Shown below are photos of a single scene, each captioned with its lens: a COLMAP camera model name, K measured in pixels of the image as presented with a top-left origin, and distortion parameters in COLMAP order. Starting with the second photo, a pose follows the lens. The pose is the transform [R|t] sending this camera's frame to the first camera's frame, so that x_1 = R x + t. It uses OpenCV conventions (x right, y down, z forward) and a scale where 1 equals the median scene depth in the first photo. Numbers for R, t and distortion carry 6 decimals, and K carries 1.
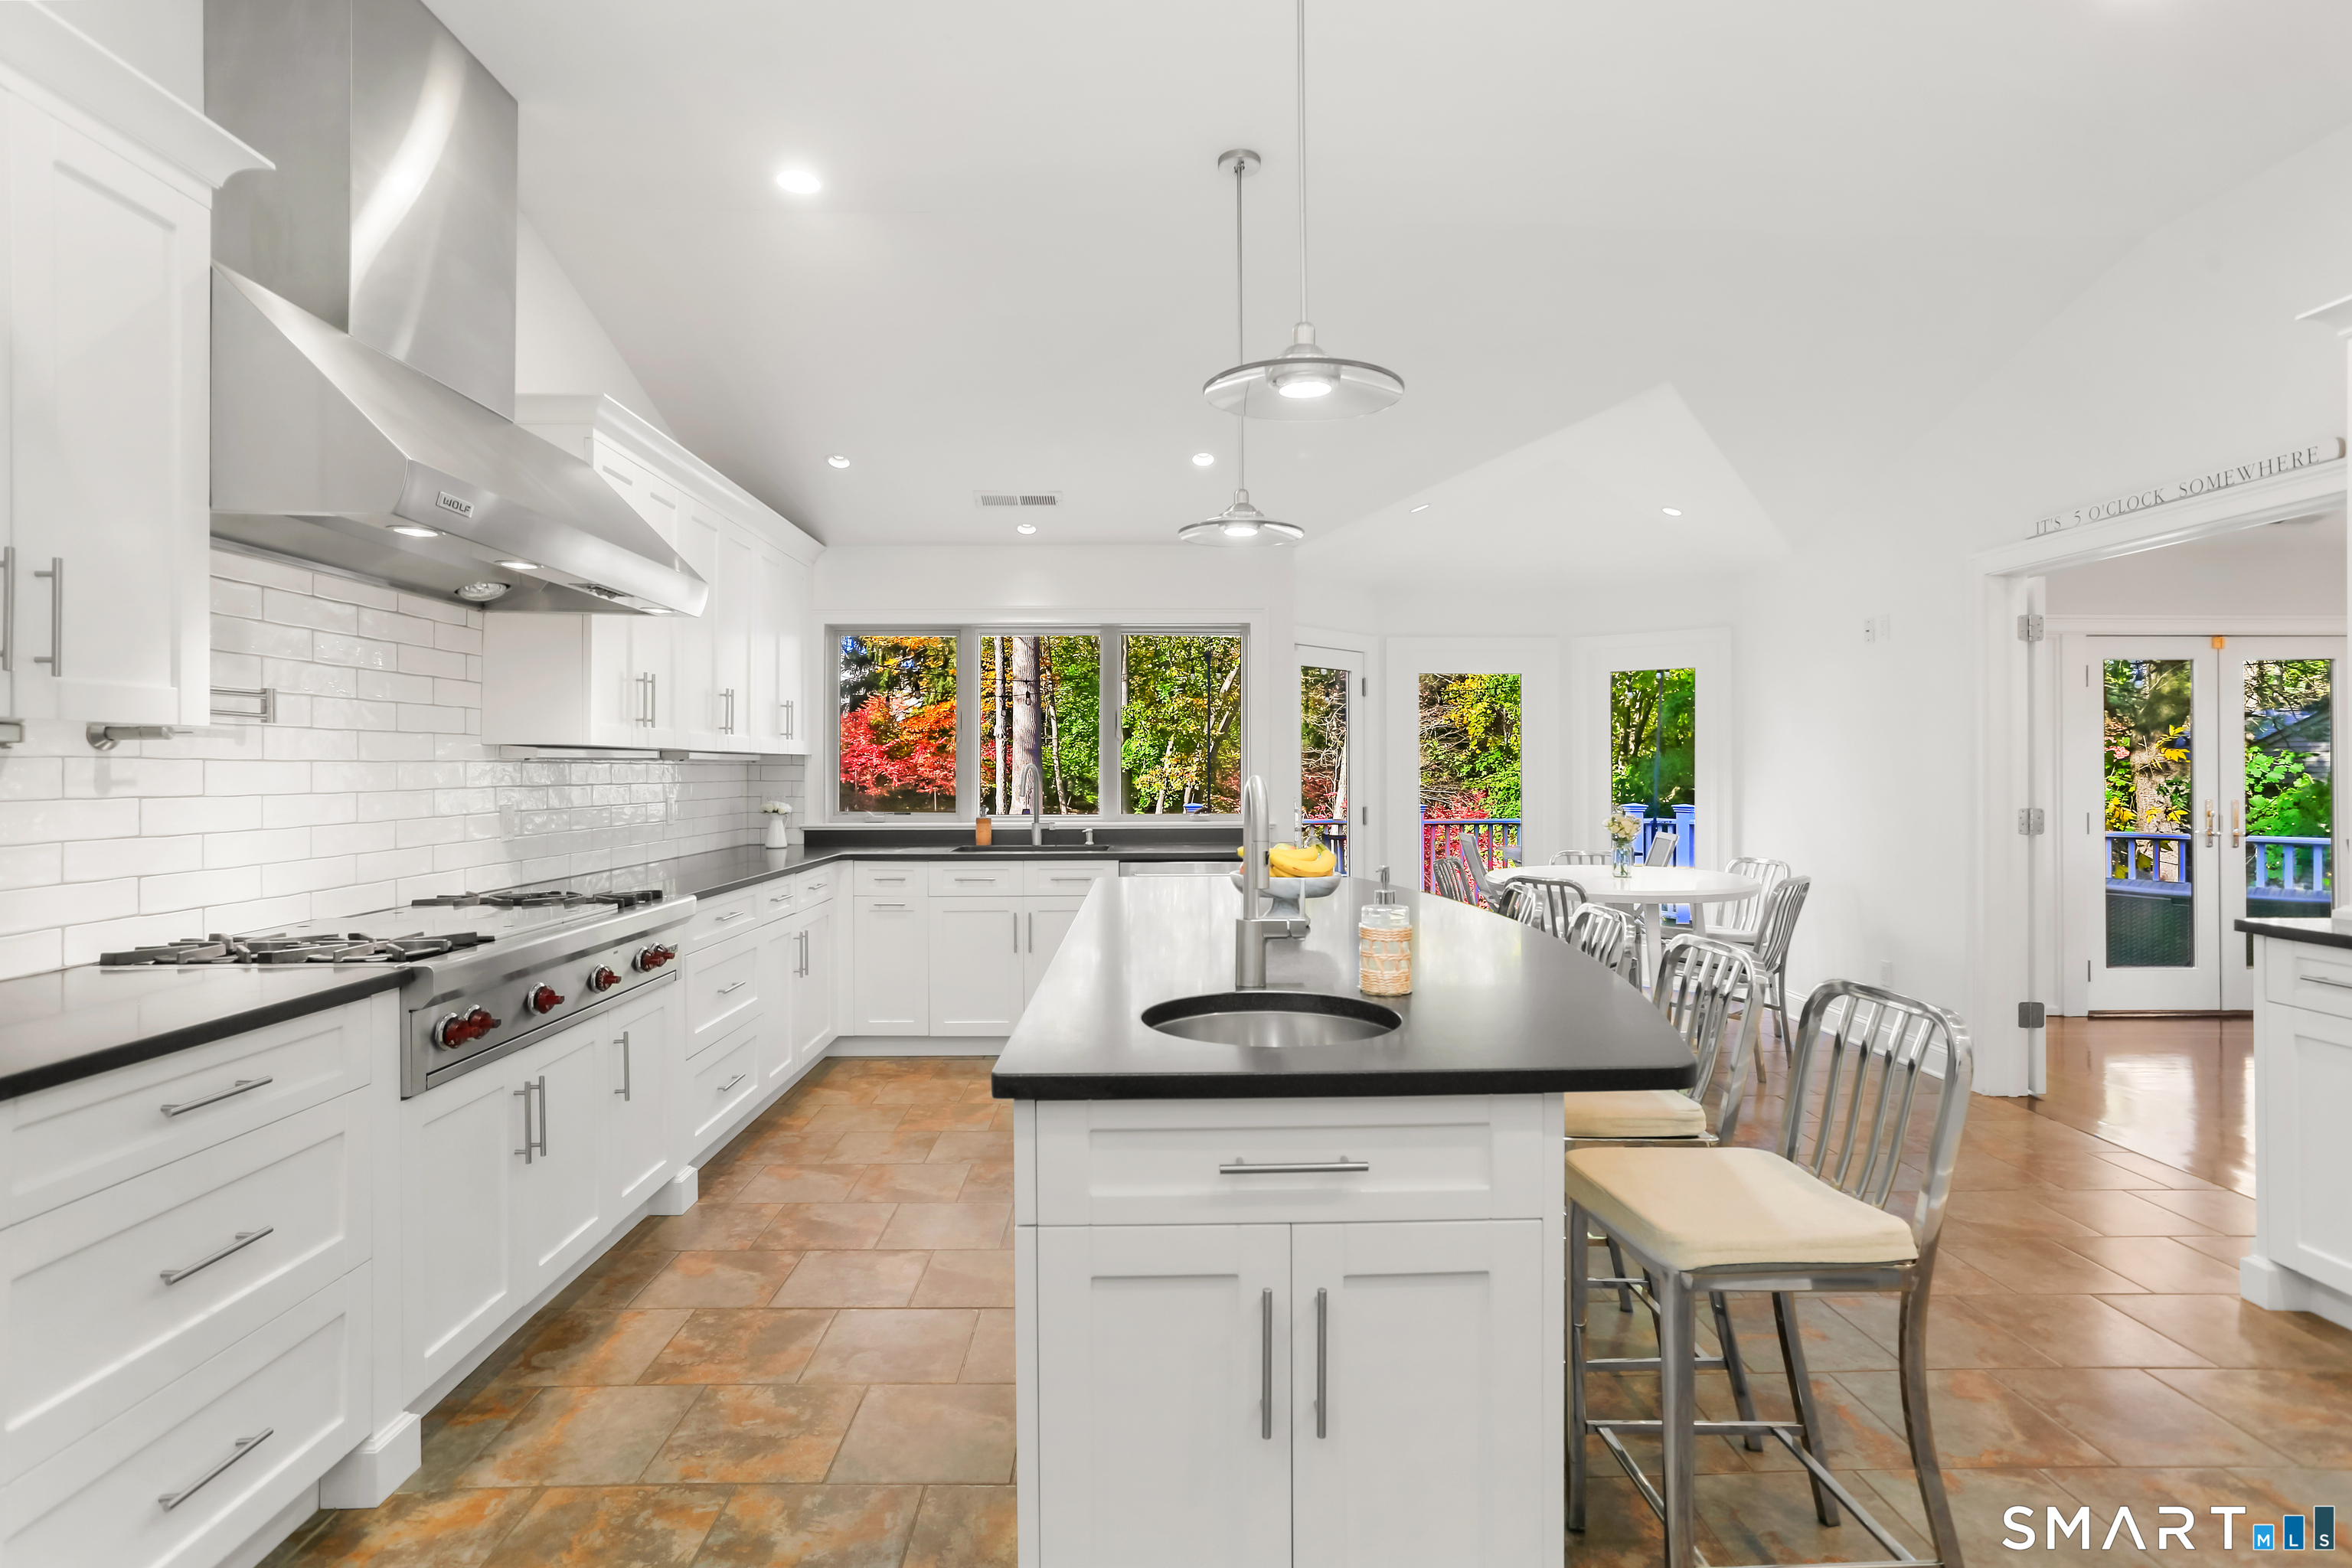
lens RADIAL K [[1126.3, 0, 1170.4], [0, 1126.3, 766.2], [0, 0, 1]] dist [-0.055297, 0.029789]
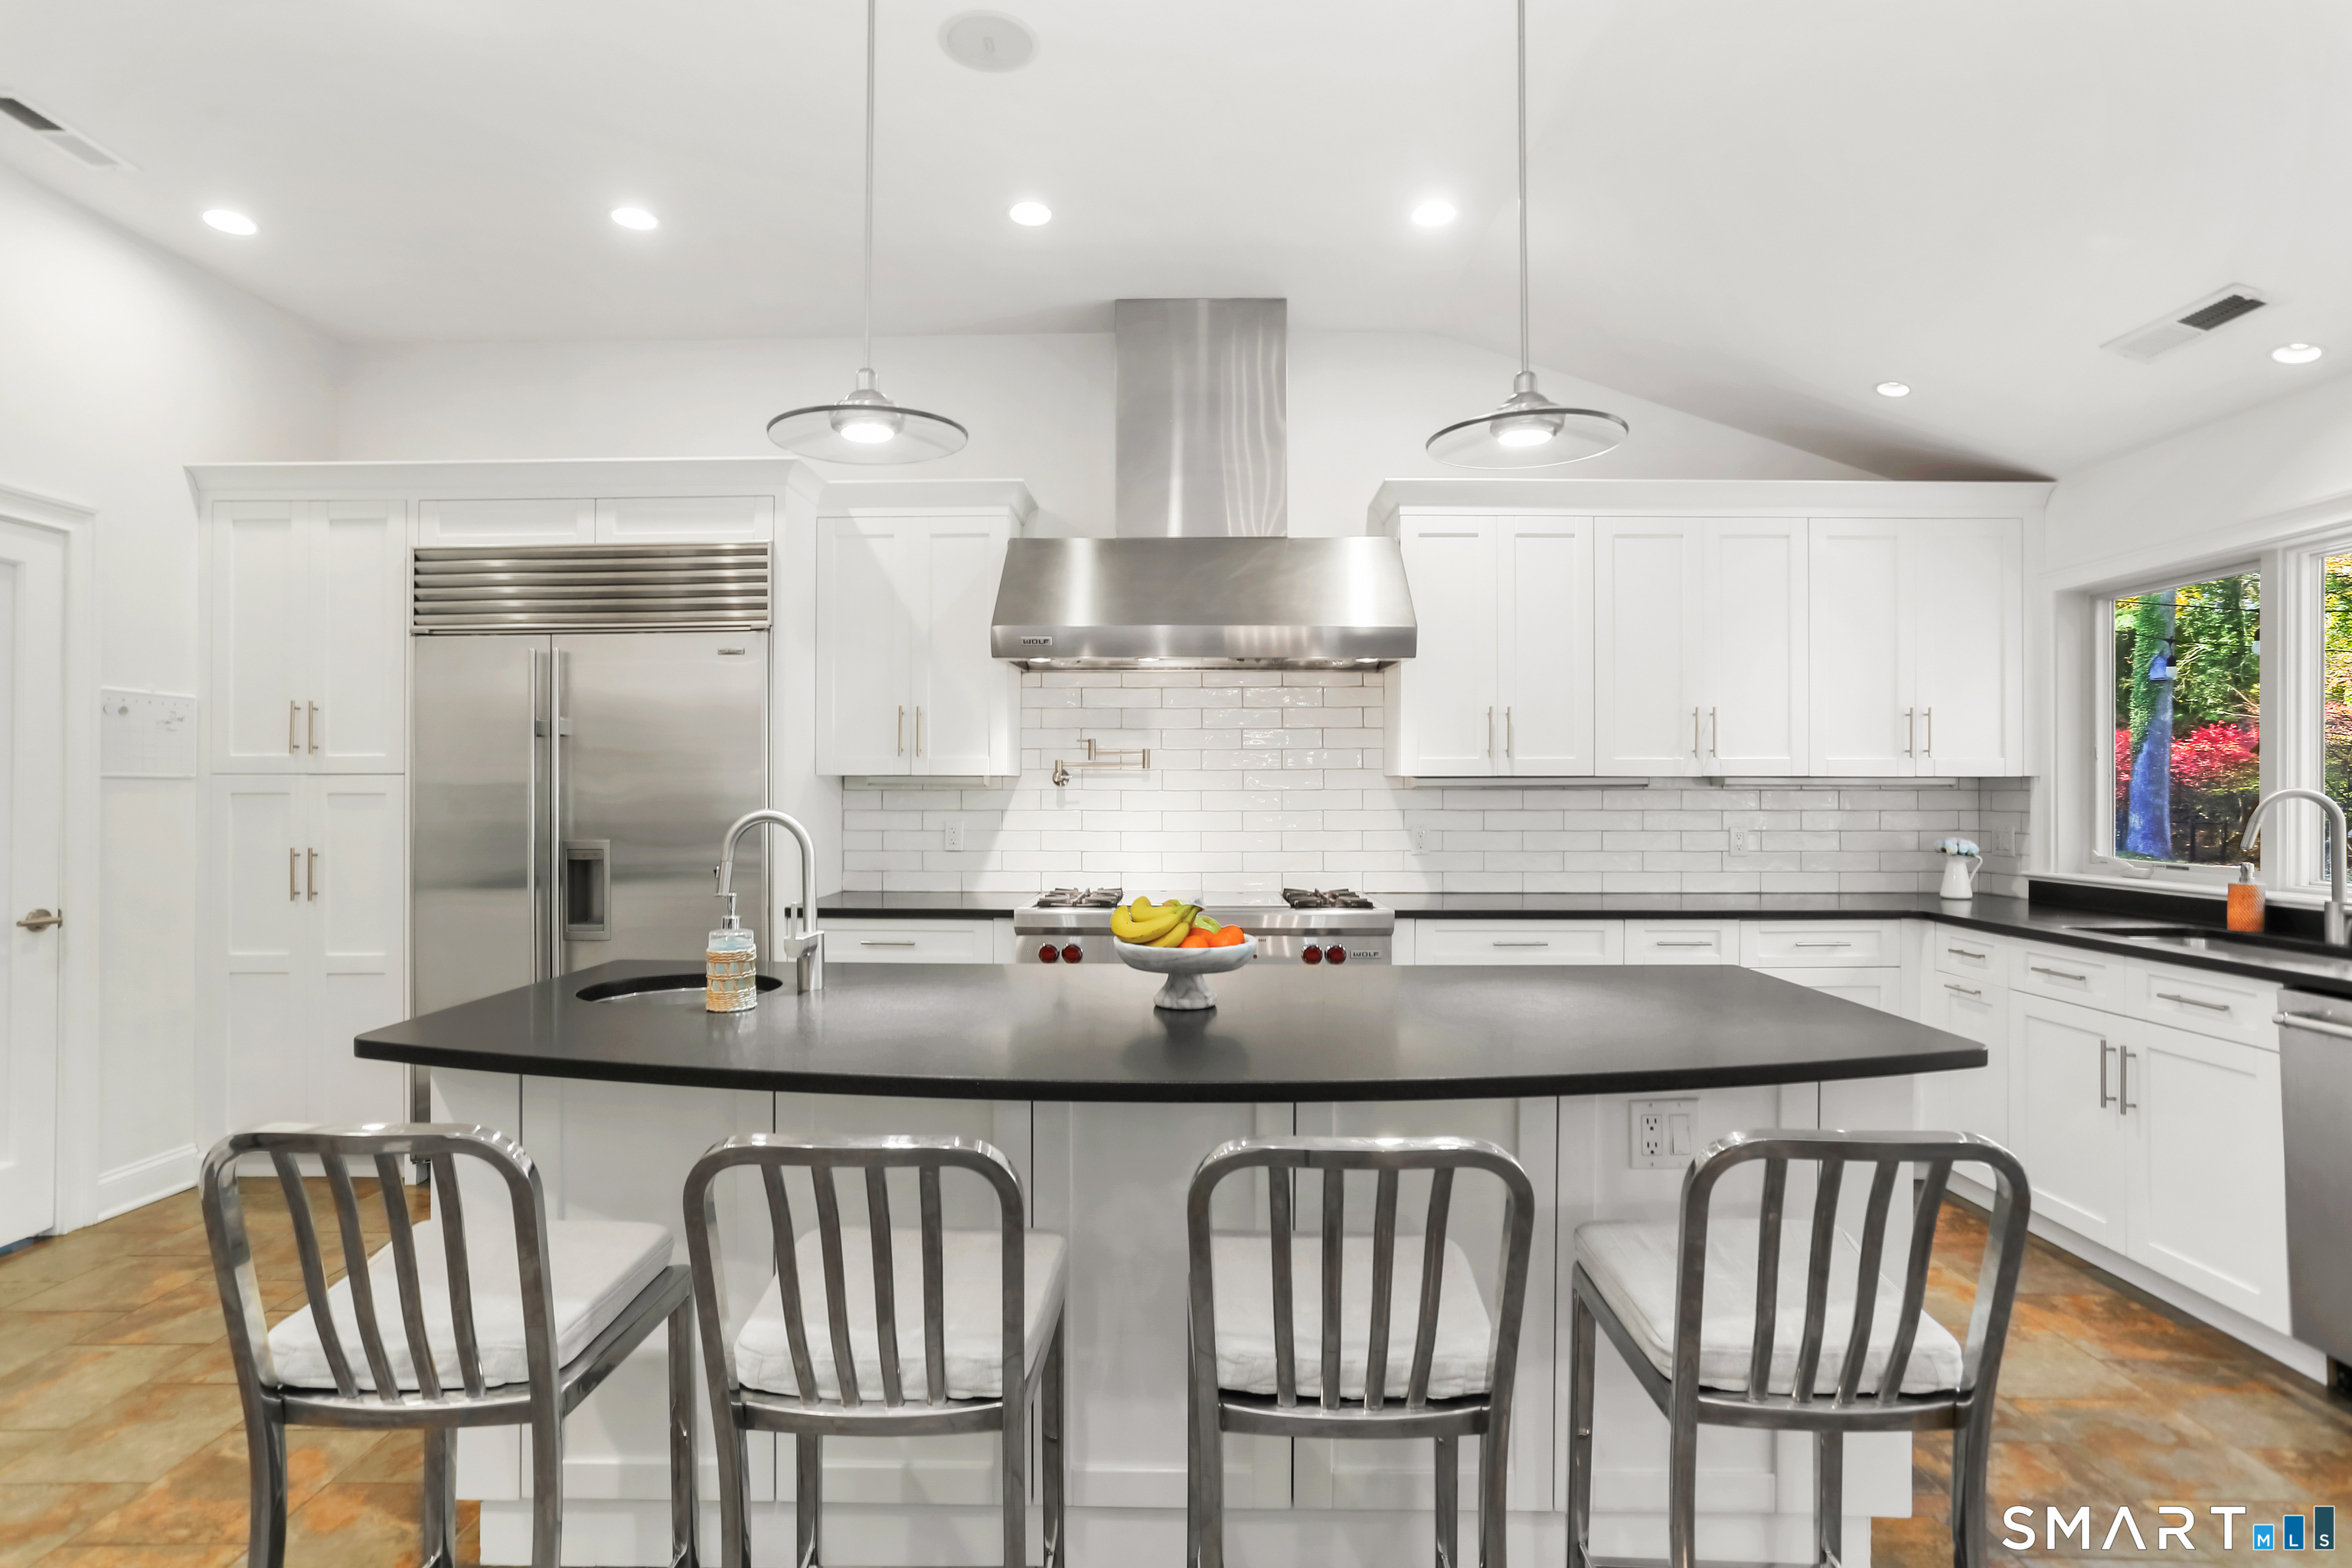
lens RADIAL K [[1148.6, 0, 1168.3], [0, 1148.6, 790.7], [0, 0, 1]] dist [-0.057921, 0.033761]
pose [[-0.029225, -0.002258, -0.999570, 0.418858], [0.001680, 0.999996, -0.002308, -0.000484], [0.999571, -0.001747, -0.029221, 0.470465]]
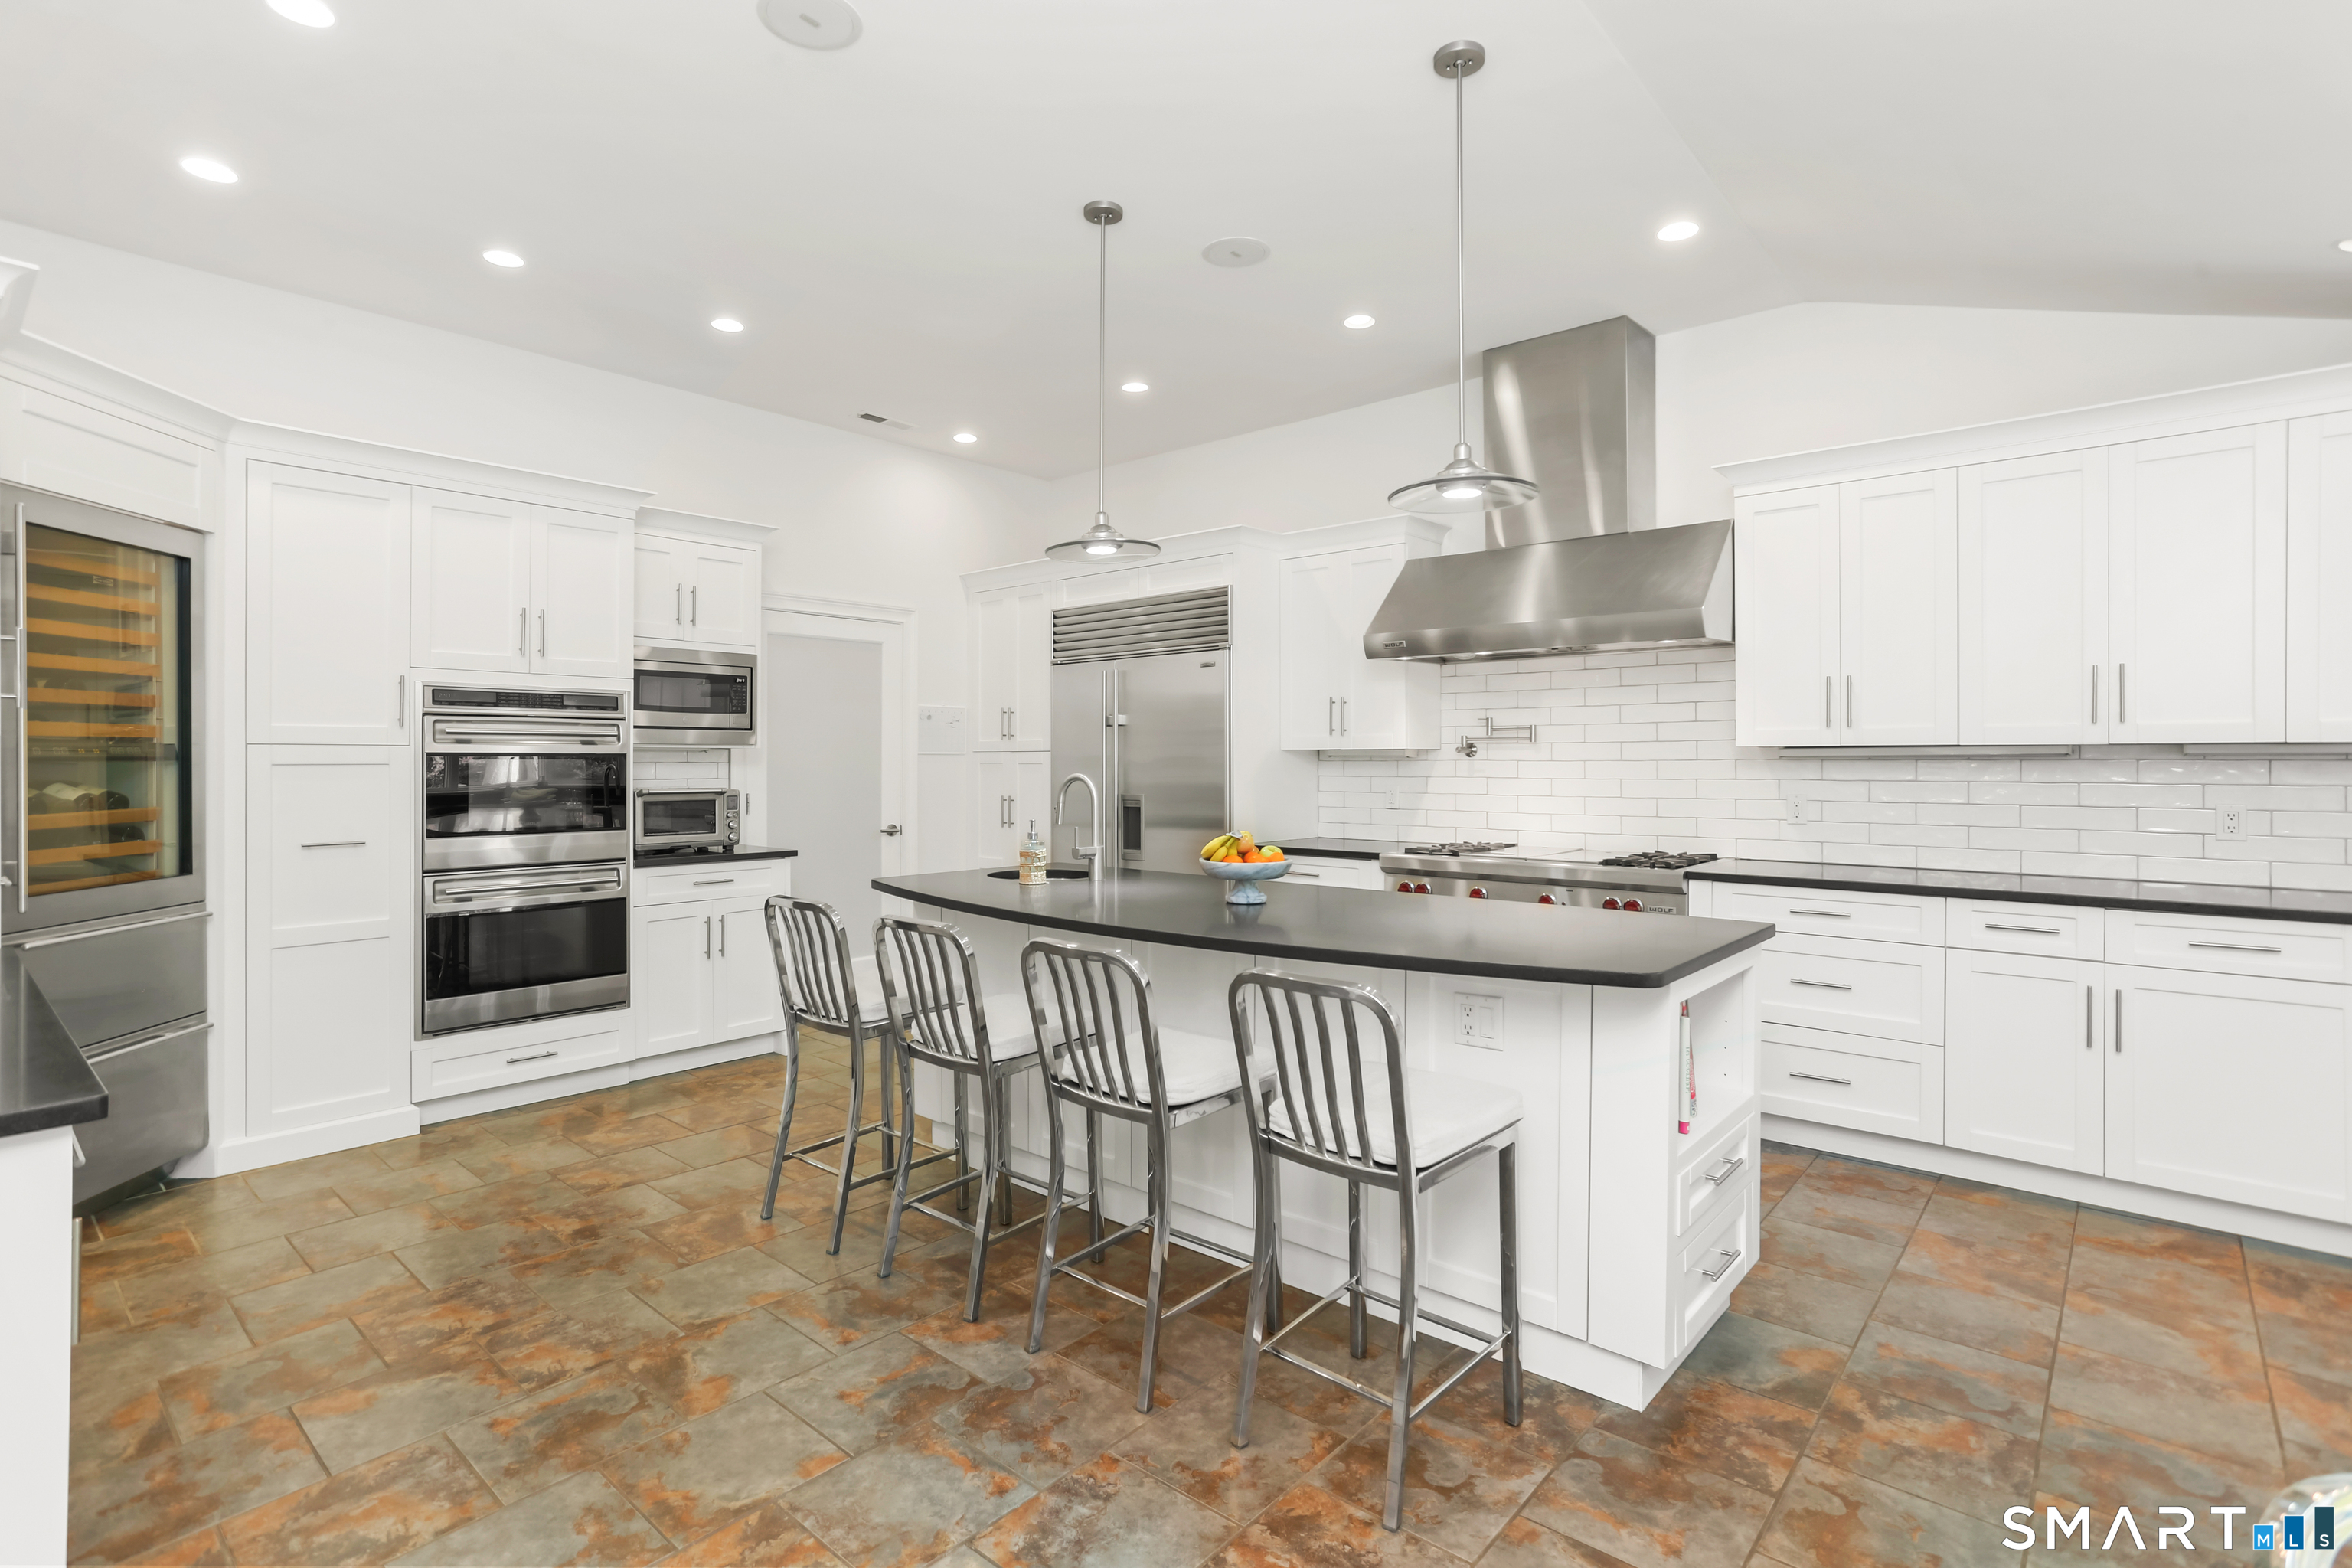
lens RADIAL K [[1126.3, 0, 1170.4], [0, 1126.3, 766.2], [0, 0, 1]] dist [-0.055297, 0.029789]
pose [[-0.672672, 0.002141, -0.739938, 0.486091], [0.001101, 0.999998, 0.001893, -0.000114], [0.739940, 0.000459, -0.672673, 0.813605]]
